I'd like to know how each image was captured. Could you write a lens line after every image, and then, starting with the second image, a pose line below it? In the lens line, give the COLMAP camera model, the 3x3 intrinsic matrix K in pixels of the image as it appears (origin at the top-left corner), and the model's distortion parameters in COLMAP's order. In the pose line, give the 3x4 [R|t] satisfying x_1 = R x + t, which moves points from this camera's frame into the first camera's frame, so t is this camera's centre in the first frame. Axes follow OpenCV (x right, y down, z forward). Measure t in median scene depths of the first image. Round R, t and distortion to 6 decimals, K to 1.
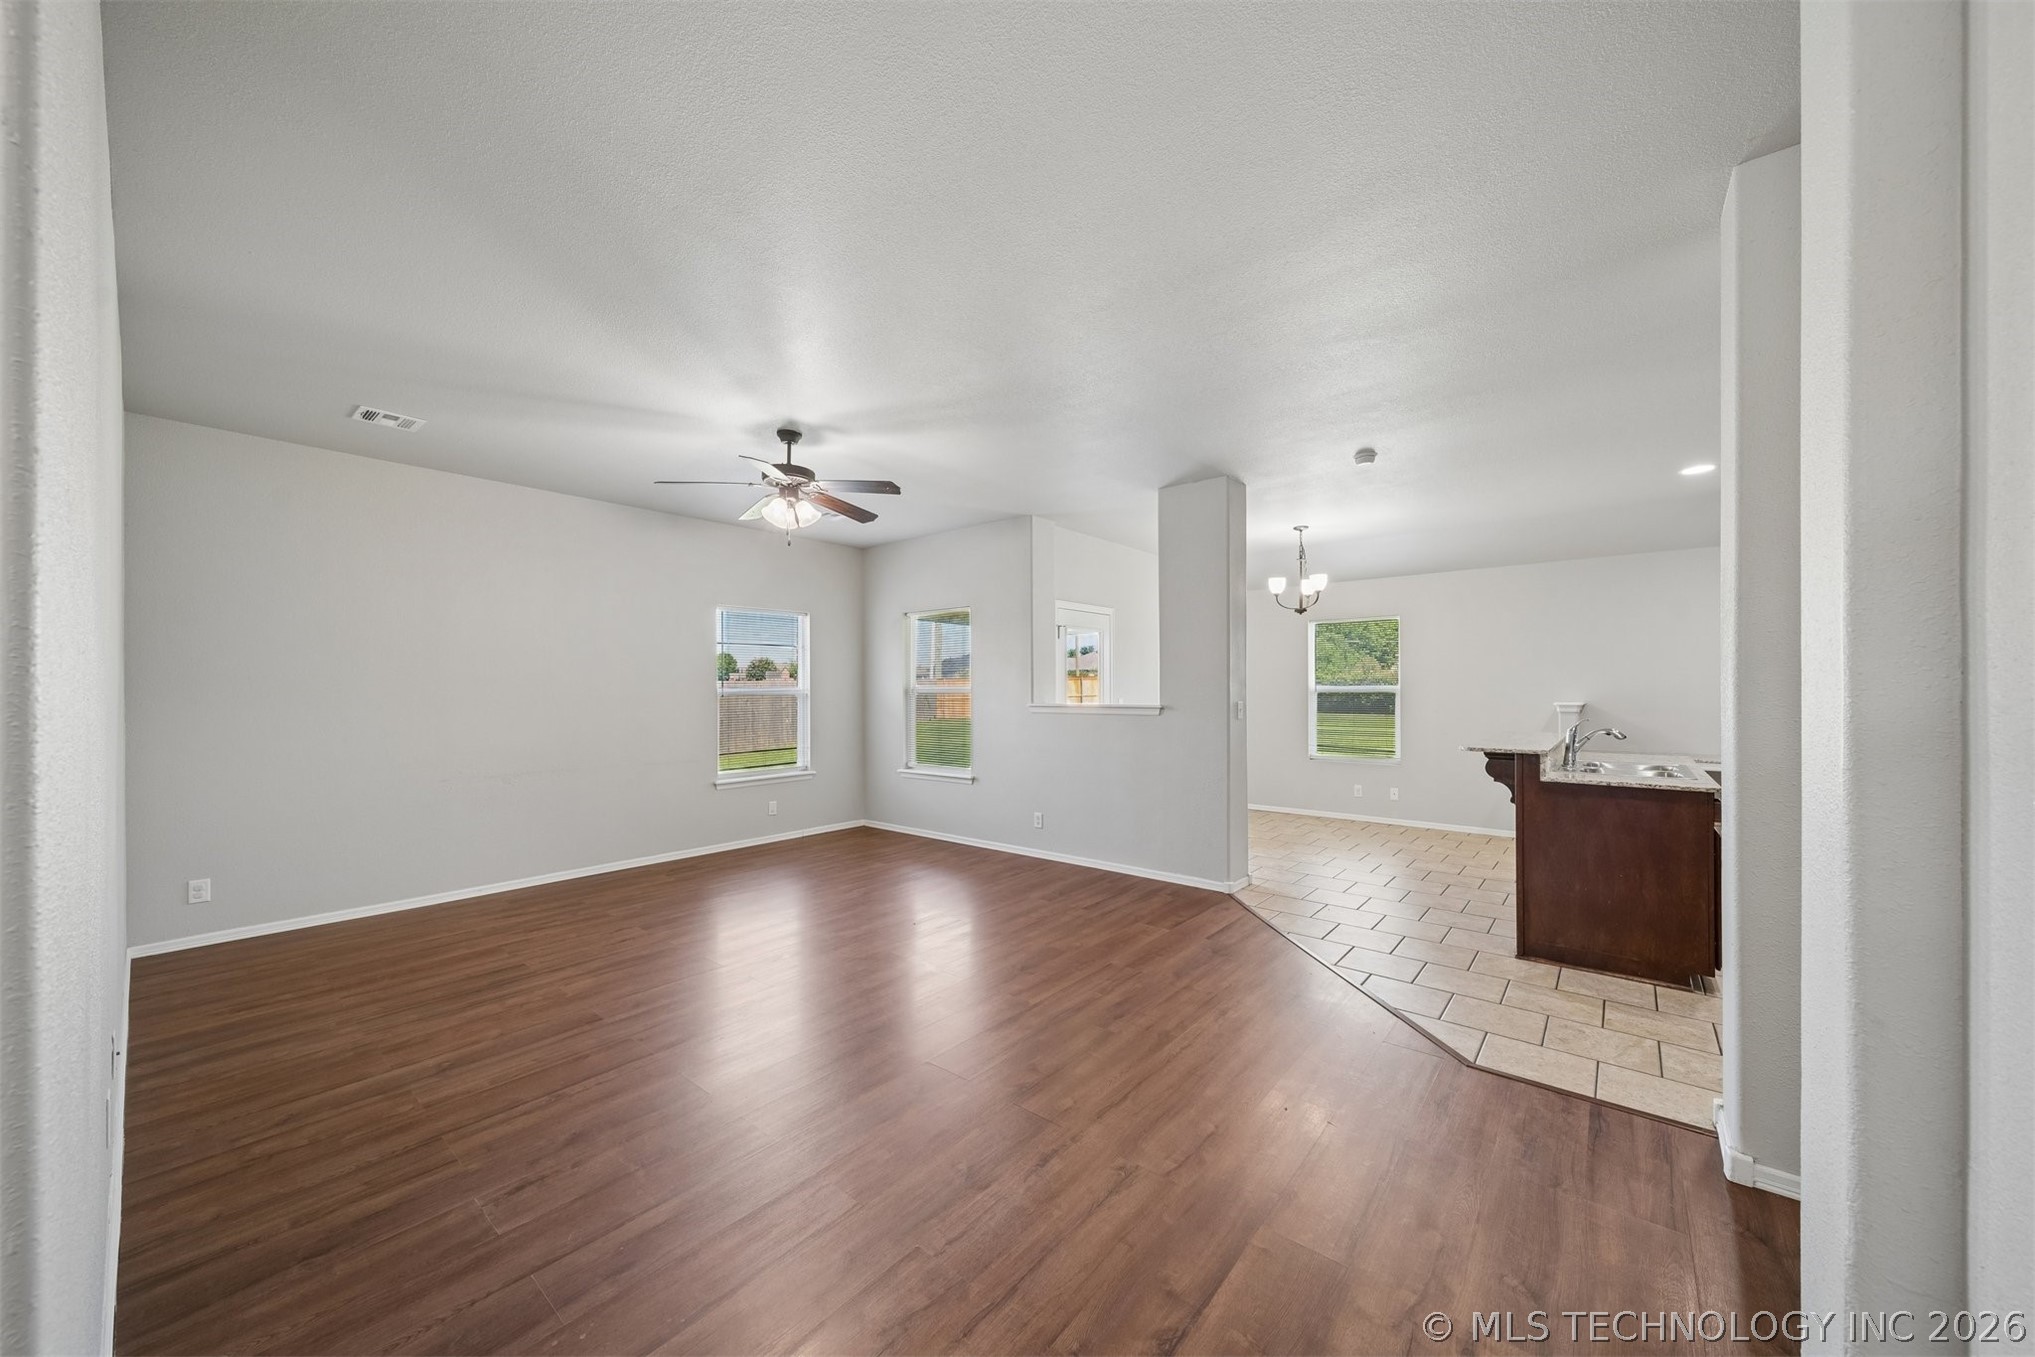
lens RADIAL K [[711.3, 0, 1029.1], [0, 711.3, 694.2], [0, 0, 1]] dist [0.015621, 0.000478]
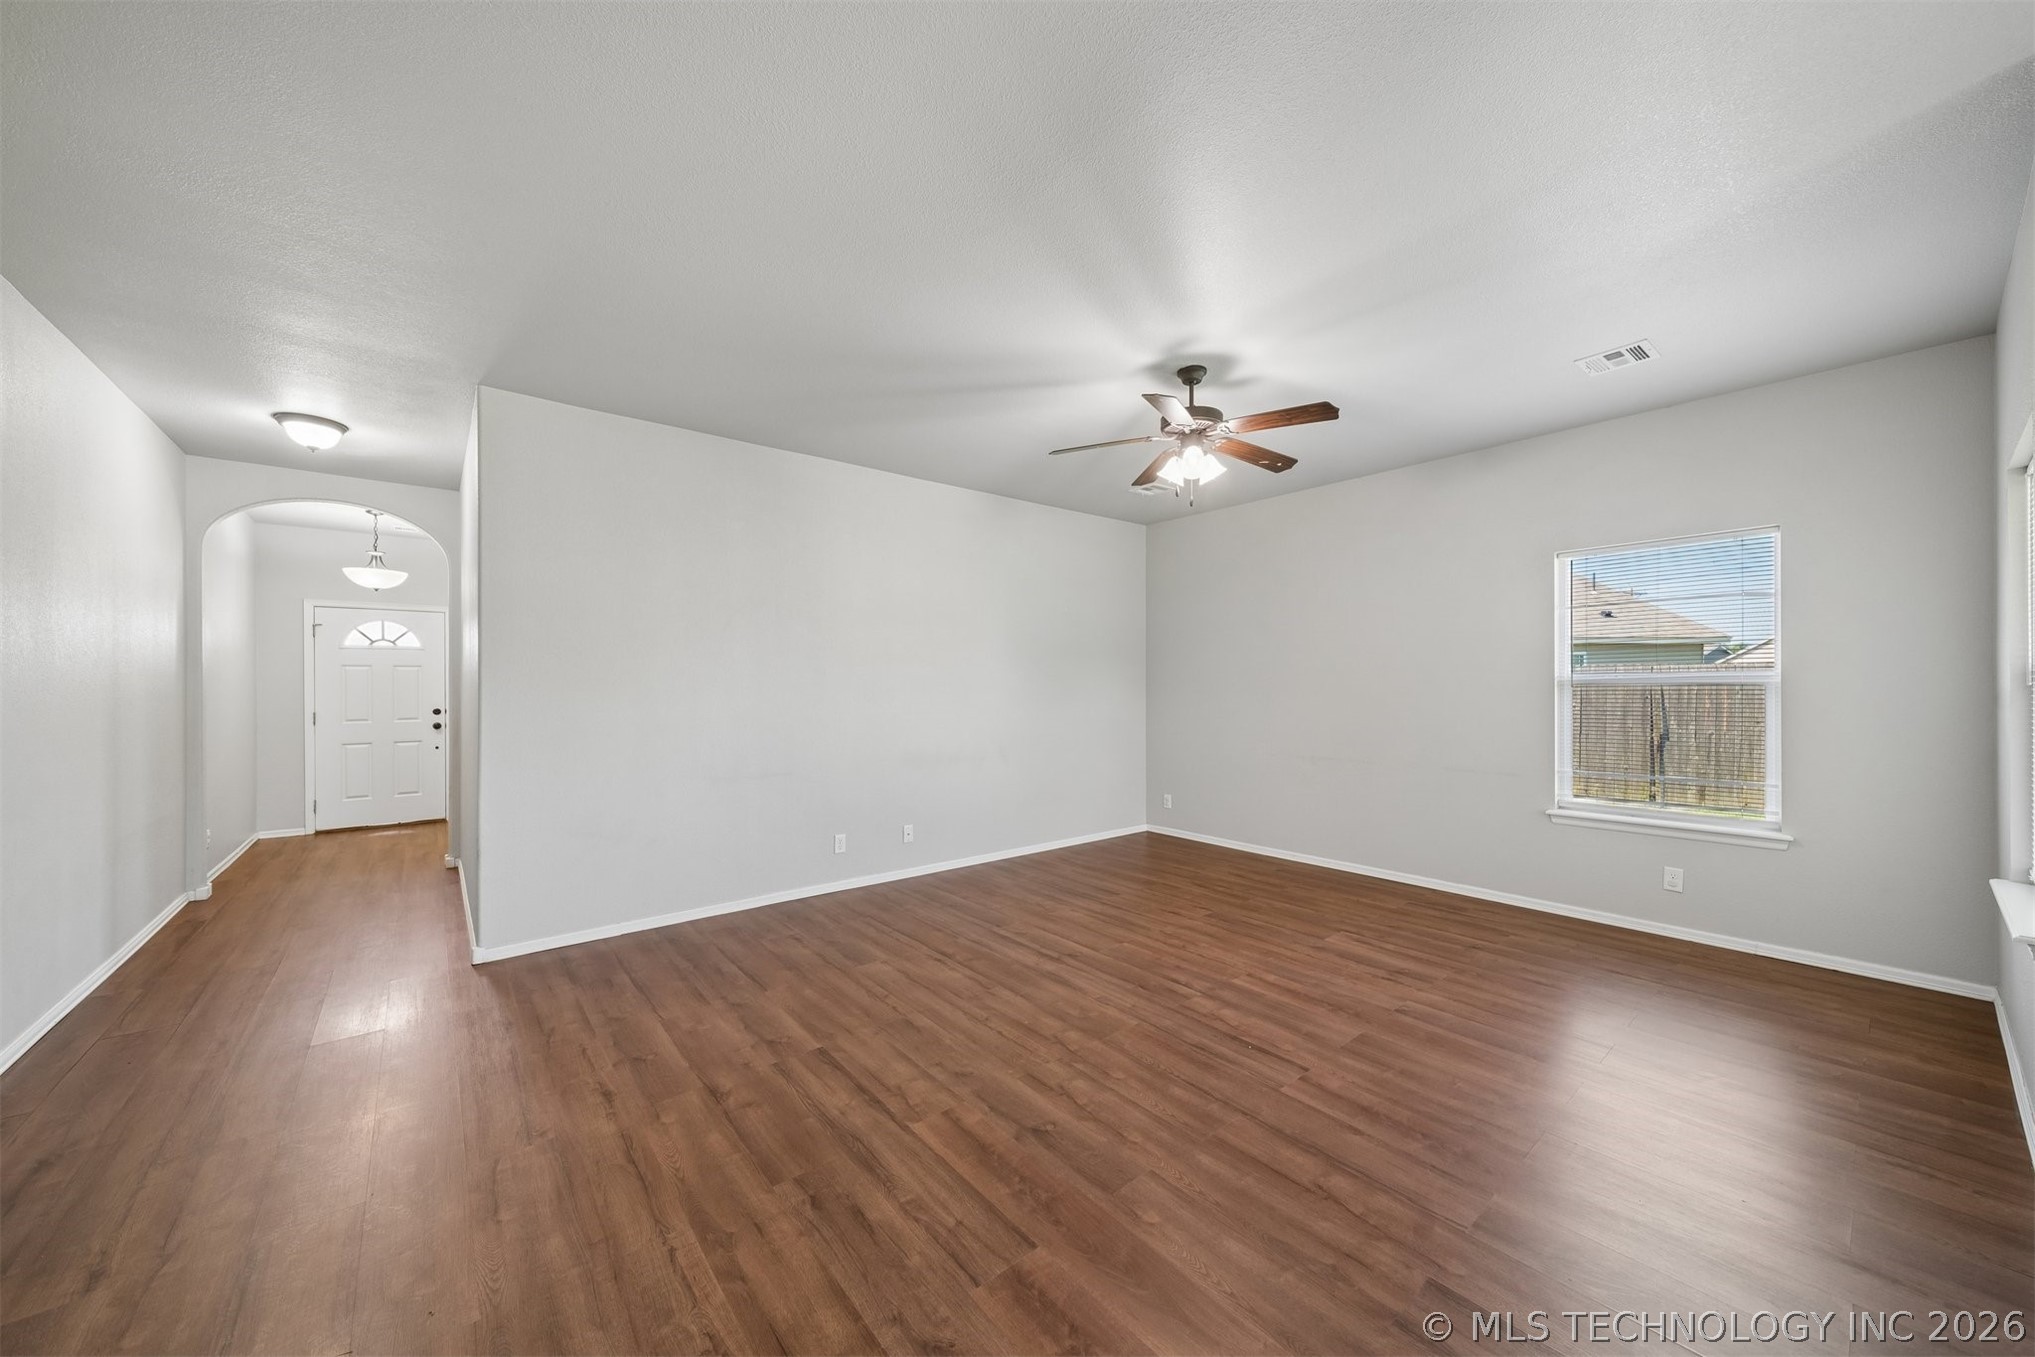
lens RADIAL K [[726.6, 0, 1025.3], [0, 726.6, 682.1], [0, 0, 1]] dist [0.001781, -0.000027]
pose [[-0.191621, 0.000380, -0.981469, 0.496597], [-0.000960, 0.999999, 0.000575, -0.001424], [0.981468, 0.001053, -0.191621, 0.906026]]
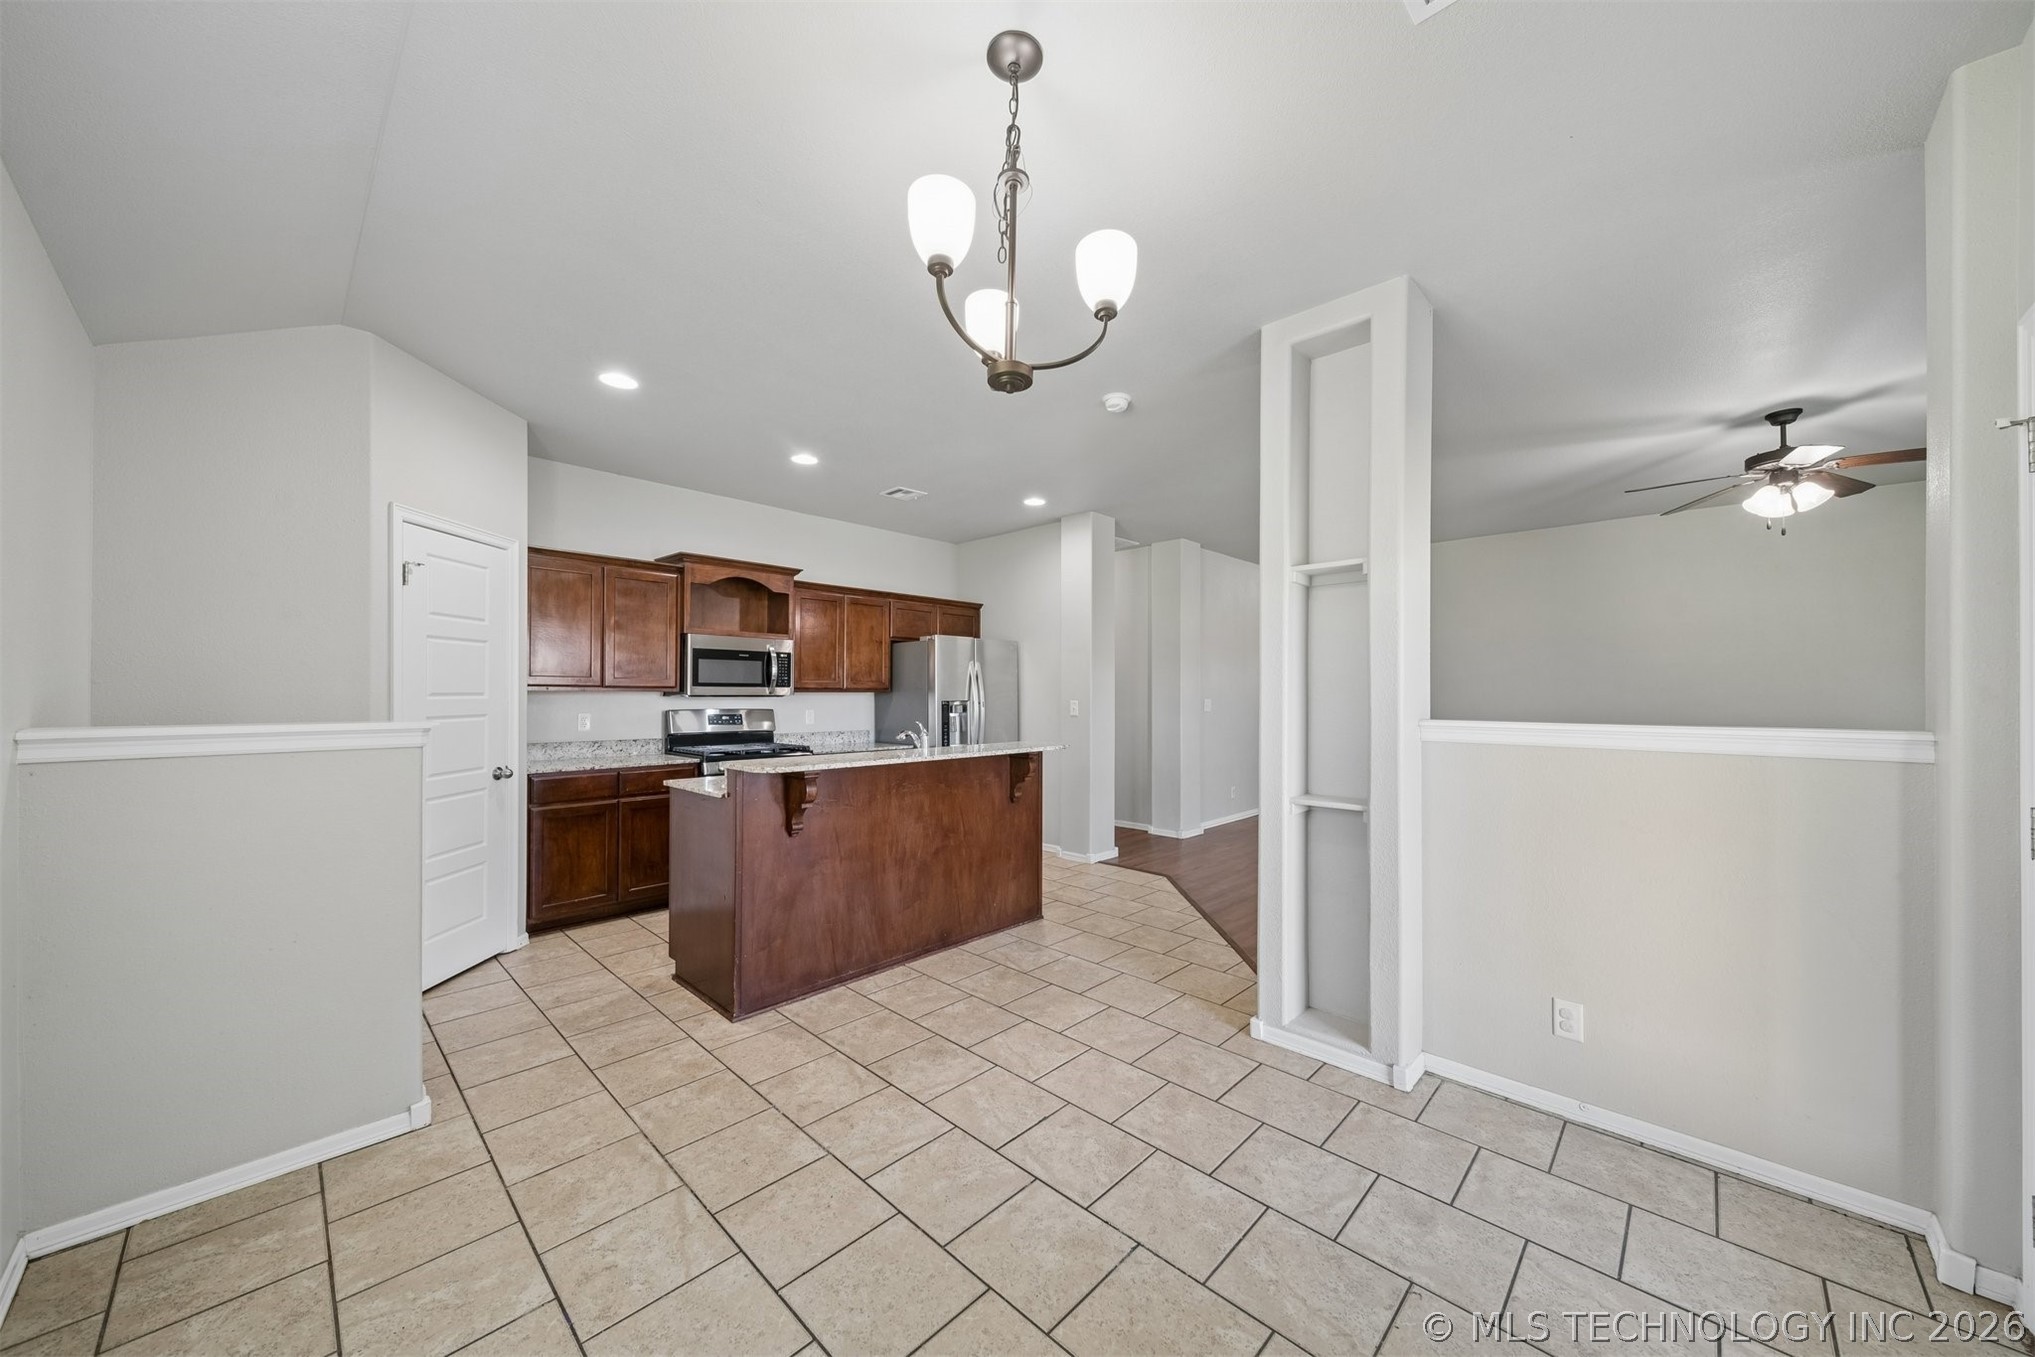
lens RADIAL K [[716.3, 0, 1025.6], [0, 716.3, 692.7], [0, 0, 1]] dist [0.011550, -0.000273]
pose [[-0.997206, 0.001369, 0.074693, 0.530498], [0.001505, 0.999997, 0.001764, -0.006376], [-0.074691, 0.001872, -0.997205, 1.869819]]
